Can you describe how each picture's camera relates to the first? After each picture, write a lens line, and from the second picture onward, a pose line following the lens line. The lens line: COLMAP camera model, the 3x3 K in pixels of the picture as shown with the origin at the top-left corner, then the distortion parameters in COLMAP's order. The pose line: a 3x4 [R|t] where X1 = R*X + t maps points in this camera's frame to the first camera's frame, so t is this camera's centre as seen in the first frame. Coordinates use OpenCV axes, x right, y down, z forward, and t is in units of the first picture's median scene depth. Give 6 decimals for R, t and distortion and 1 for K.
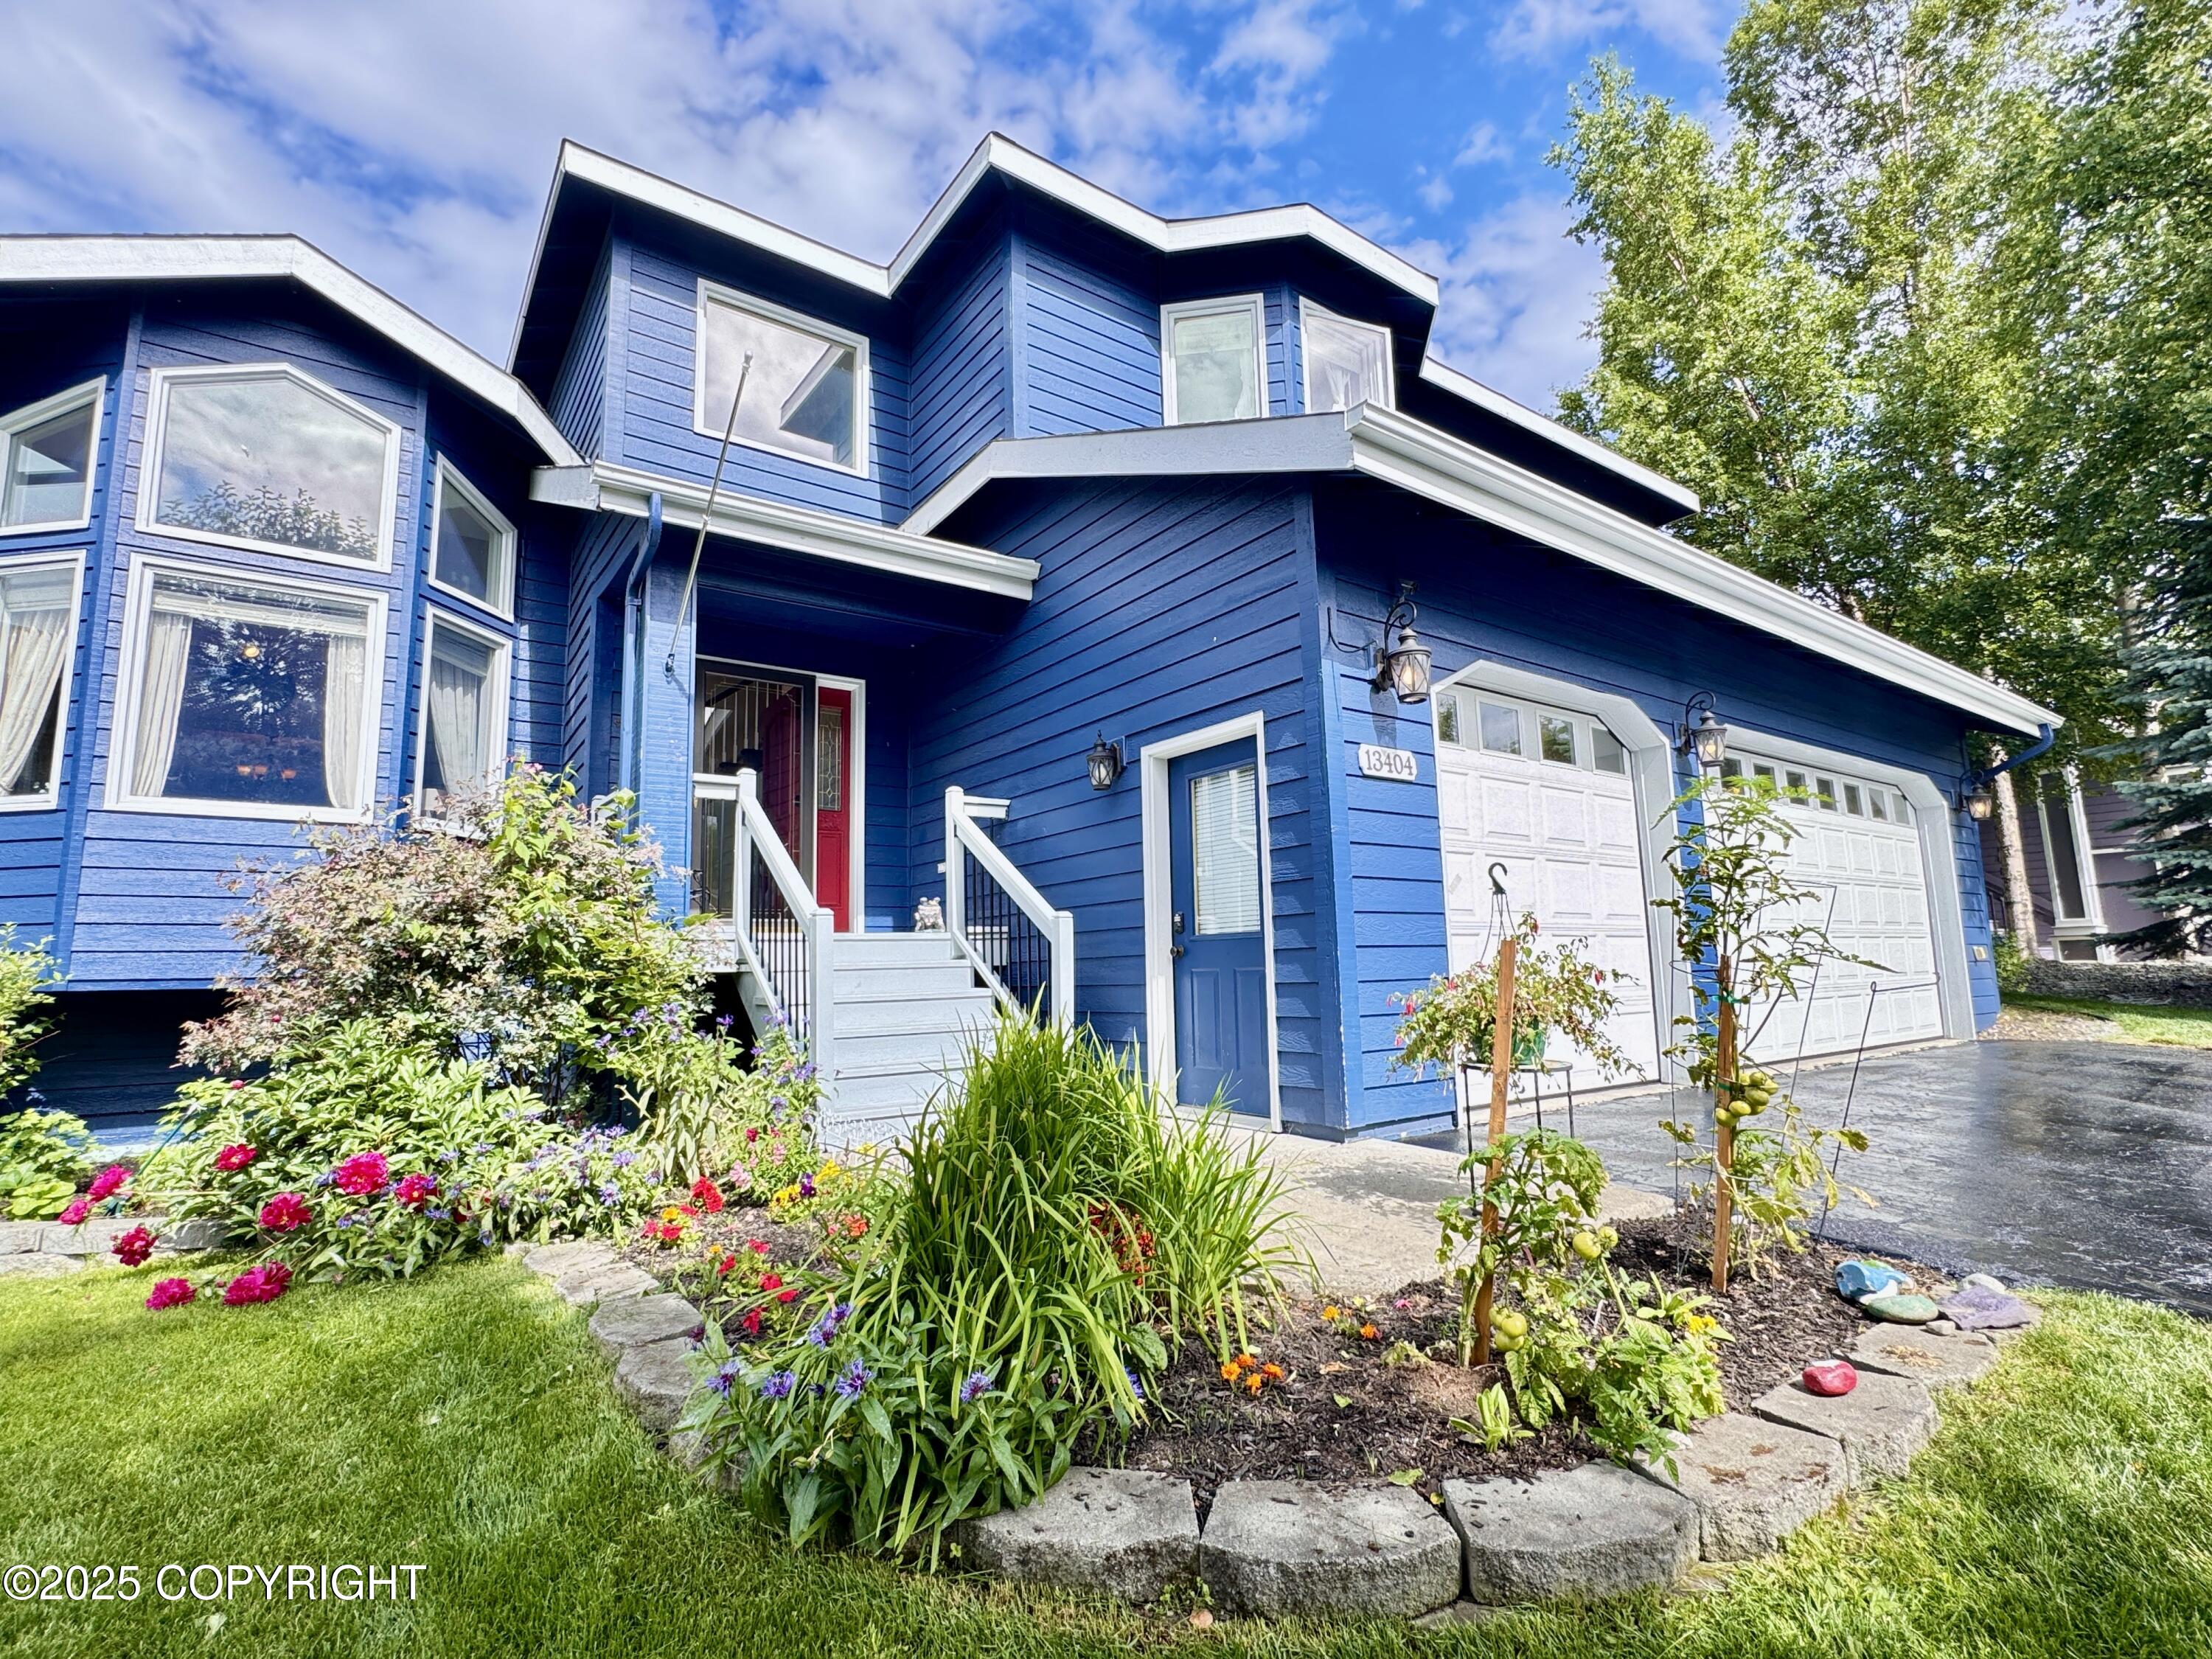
lens RADIAL K [[1047.8, 0, 1106.0], [0, 1047.8, 829.5], [0, 0, 1]] dist [0.000818, -0.000250]
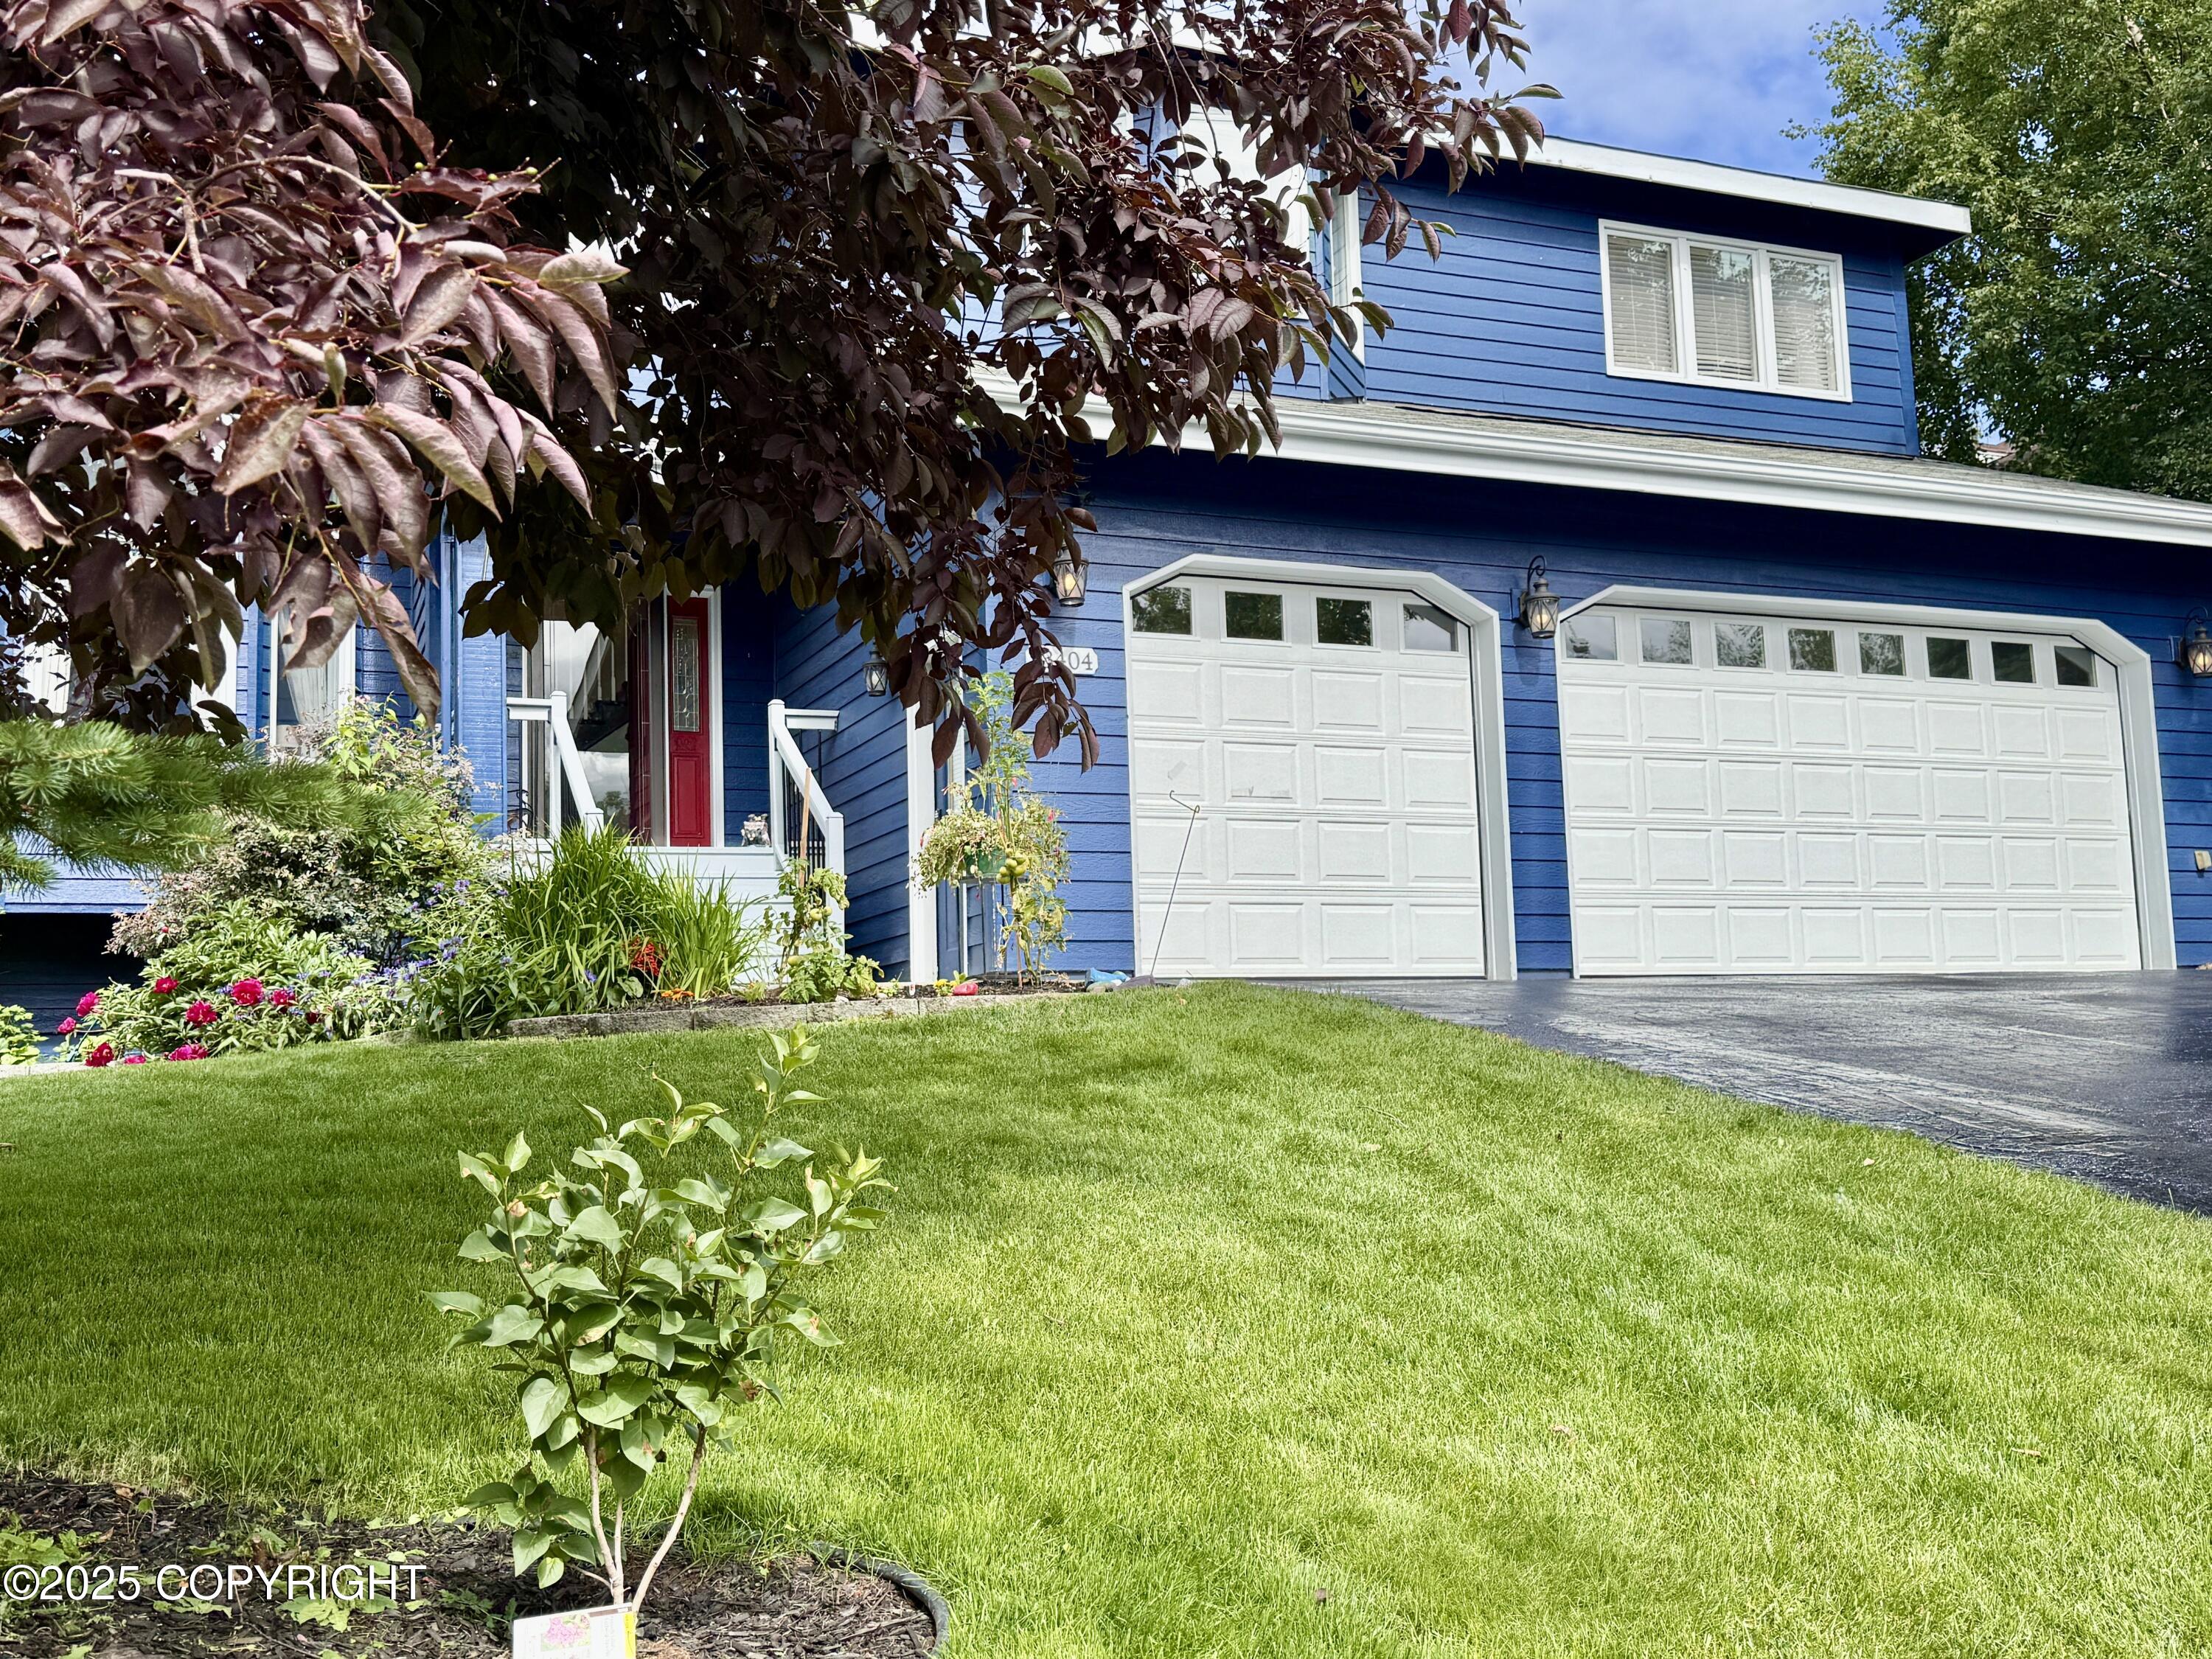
lens RADIAL K [[2107.2, 0, 1106.0], [0, 2107.2, 829.5], [0, 0, 1]] dist [0.154188, -0.289119]
pose [[0.975743, -0.034015, -0.216262, 0.661487], [0.038781, 0.999089, 0.017830, 0.065340], [0.215459, -0.025785, 0.976172, -0.983790]]
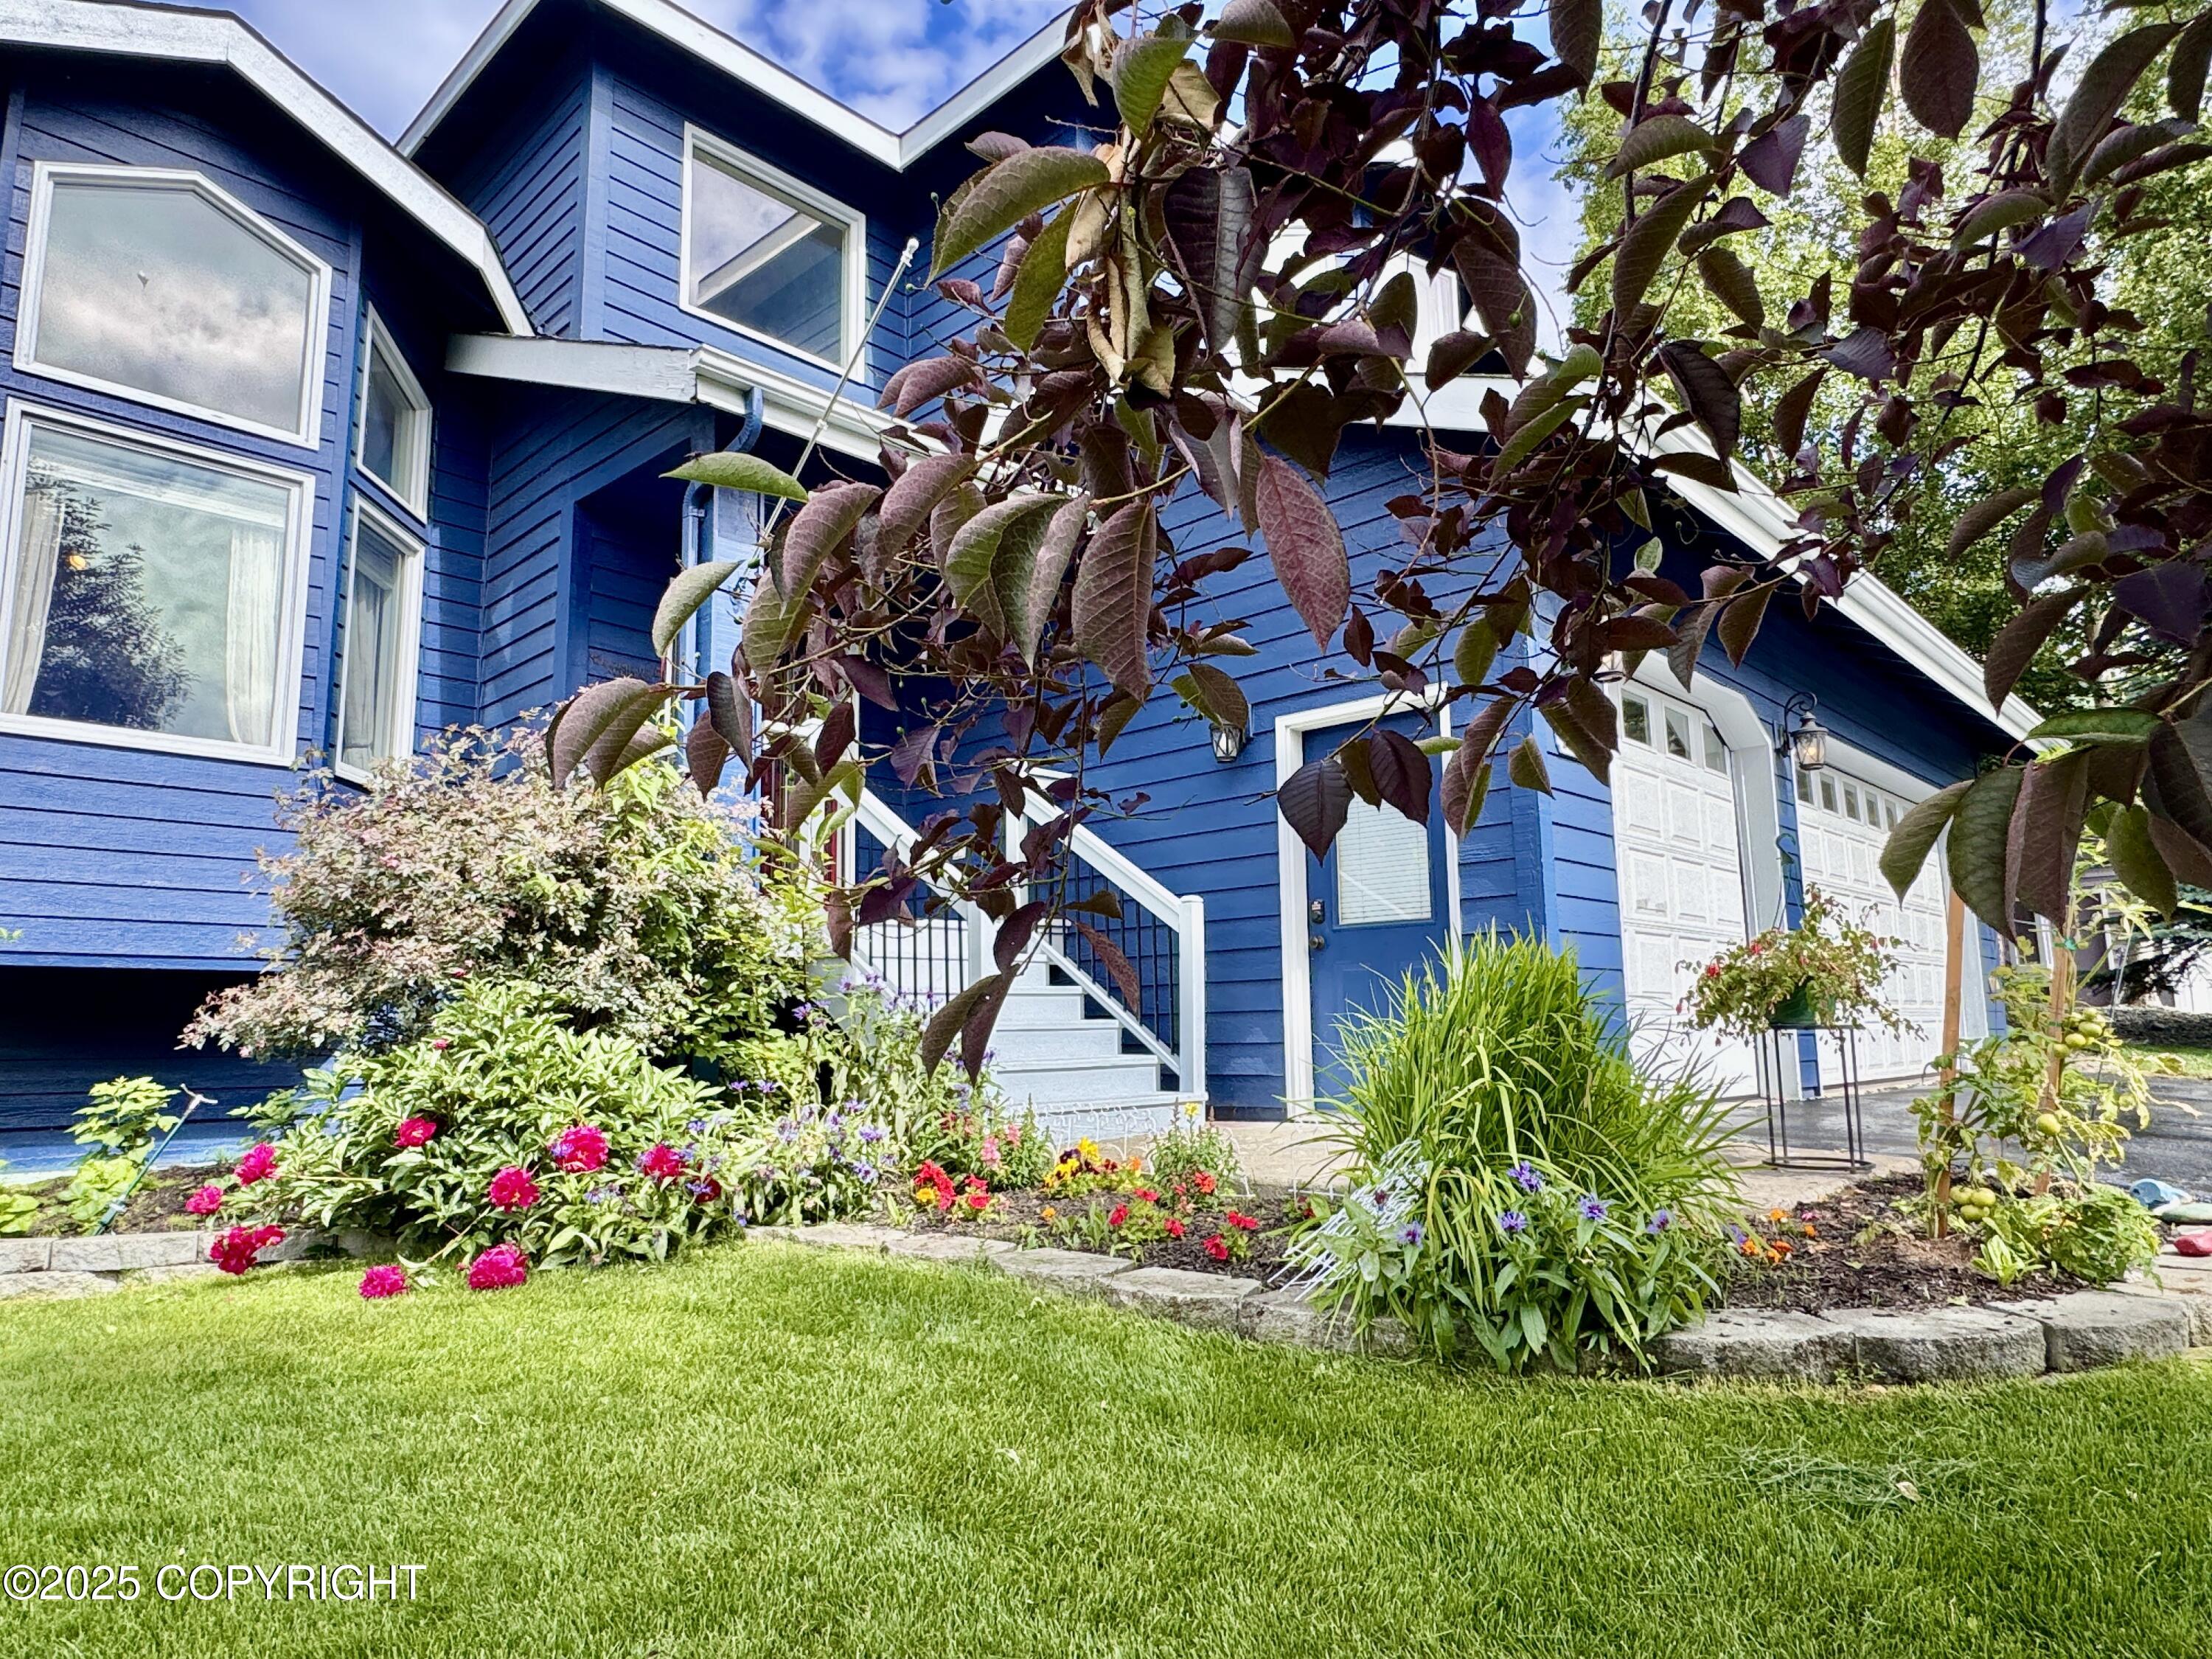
lens RADIAL K [[1348.1, 0, 1106.0], [0, 1348.1, 829.5], [0, 0, 1]] dist [-0.004524, 0.002720]
pose [[0.982955, 0.036481, 0.180190, -0.308973], [-0.033560, 0.999252, -0.019235, 0.044699], [-0.180757, 0.012860, 0.983444, -0.110523]]
